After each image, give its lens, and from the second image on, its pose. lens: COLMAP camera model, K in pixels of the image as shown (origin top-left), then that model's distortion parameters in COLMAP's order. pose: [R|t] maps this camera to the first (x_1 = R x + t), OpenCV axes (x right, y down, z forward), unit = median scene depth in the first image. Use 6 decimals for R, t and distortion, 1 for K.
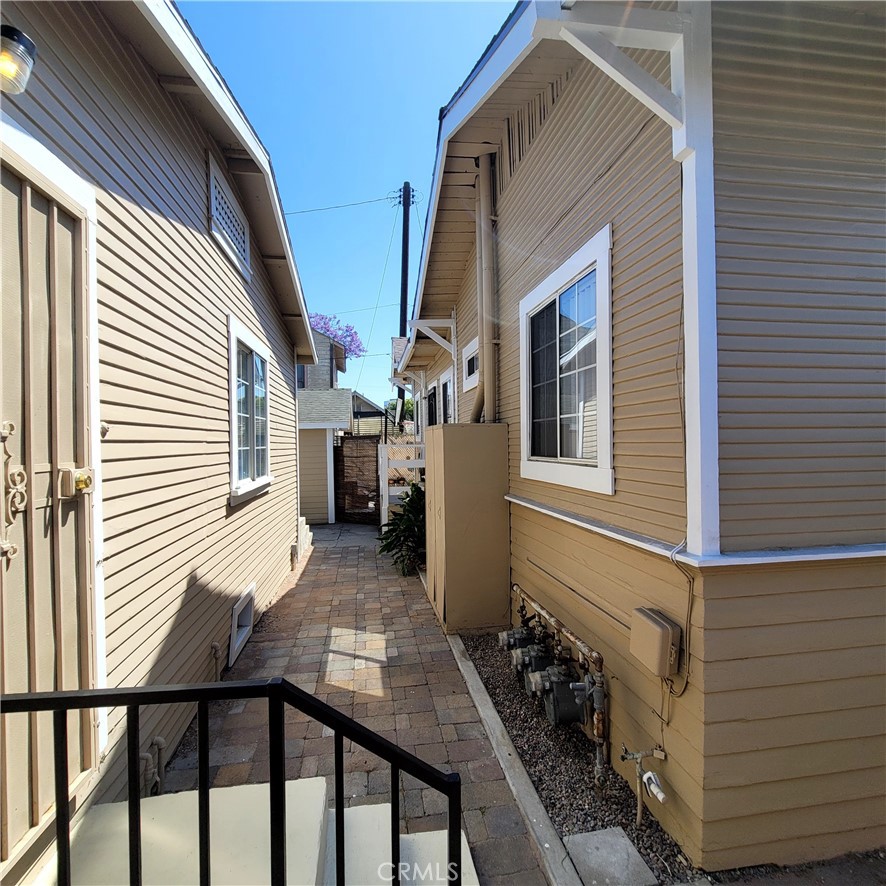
lens RADIAL K [[482.4, 0, 445.5], [0, 482.4, 439.9], [0, 0, 1]] dist [-0.003446, 0.000979]
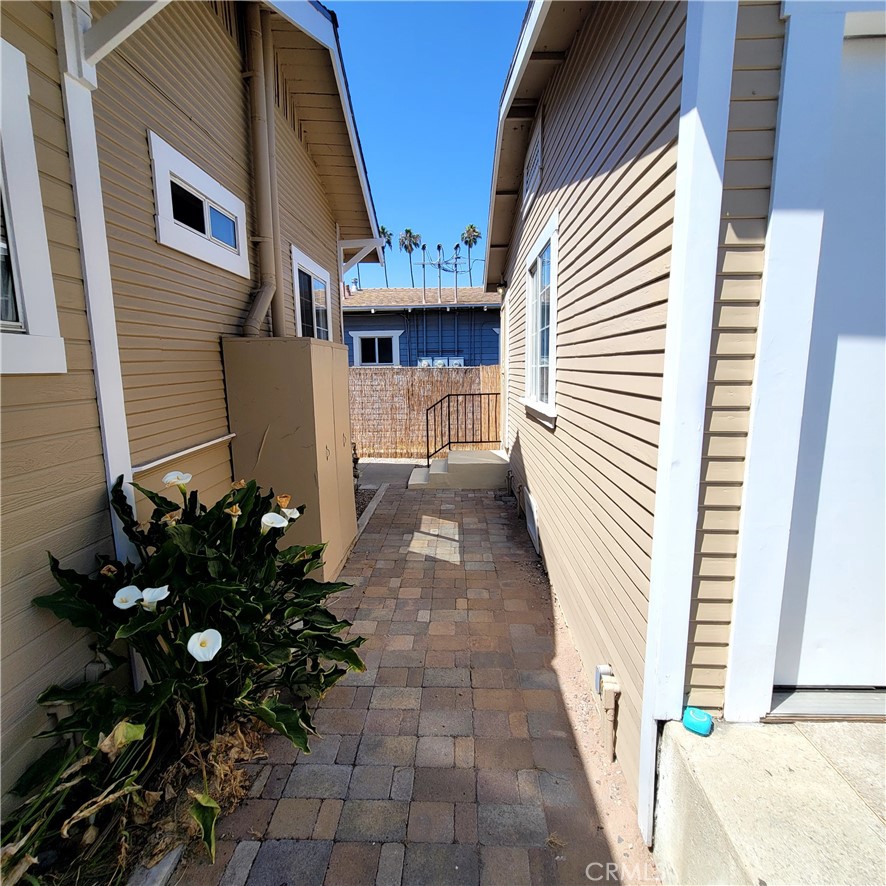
lens RADIAL K [[482.4, 0, 445.5], [0, 482.4, 439.9], [0, 0, 1]] dist [-0.003446, 0.000979]
pose [[-0.981618, -0.010403, 0.190573, -0.402114], [0.017837, 0.989143, 0.145873, 0.016950], [-0.190021, 0.146591, -0.970775, 1.970112]]
